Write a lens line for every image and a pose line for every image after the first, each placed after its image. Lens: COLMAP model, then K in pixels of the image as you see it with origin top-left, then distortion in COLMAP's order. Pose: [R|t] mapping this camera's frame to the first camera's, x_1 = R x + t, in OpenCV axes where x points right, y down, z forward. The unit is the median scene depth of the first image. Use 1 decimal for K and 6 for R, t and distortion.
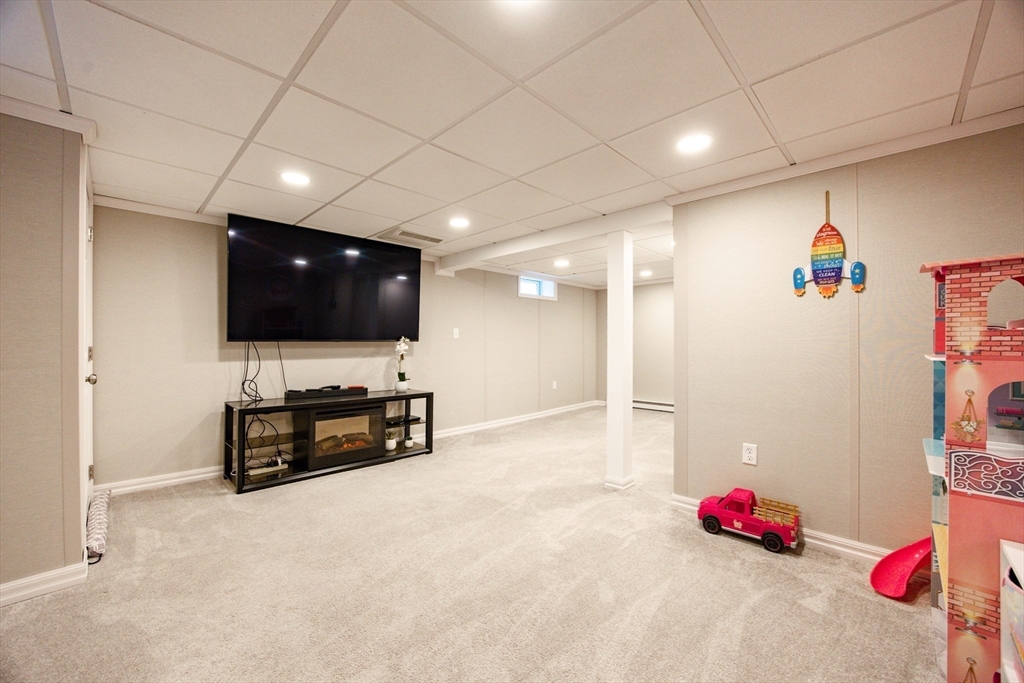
lens RADIAL K [[395.8, 0, 509.1], [0, 395.8, 342.4], [0, 0, 1]] dist [0.005932, -0.000958]
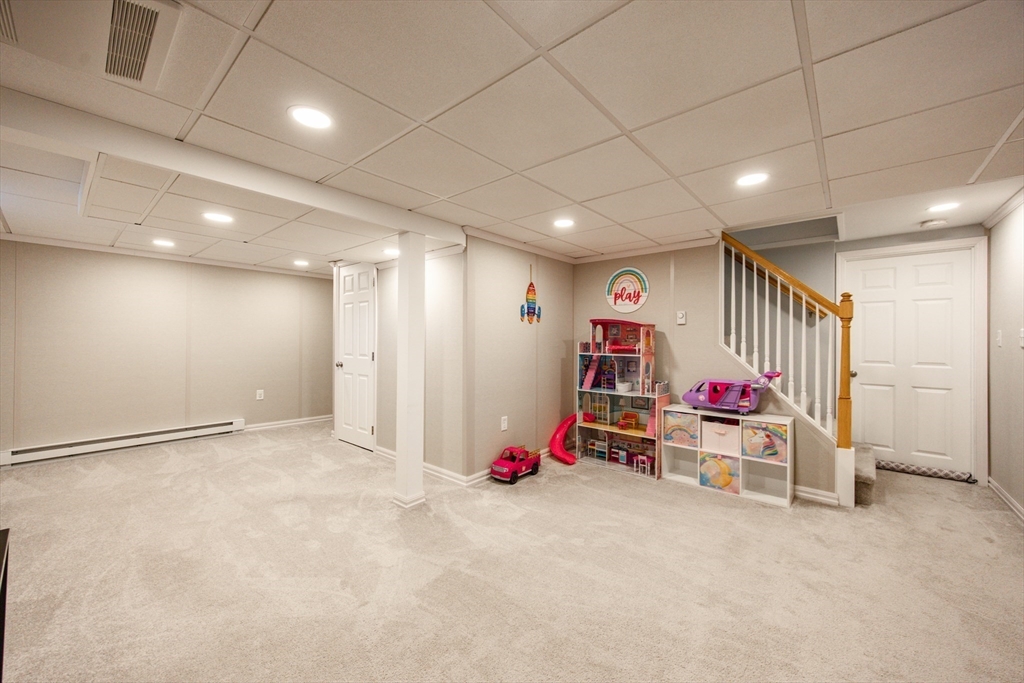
lens RADIAL K [[395.8, 0, 506.6], [0, 395.8, 338.7], [0, 0, 1]] dist [0.005932, -0.000958]
pose [[-0.057992, -0.003109, 0.998312, -0.899955], [-0.009967, 0.999947, 0.002536, -0.043180], [-0.998267, -0.009803, -0.058020, 1.103345]]
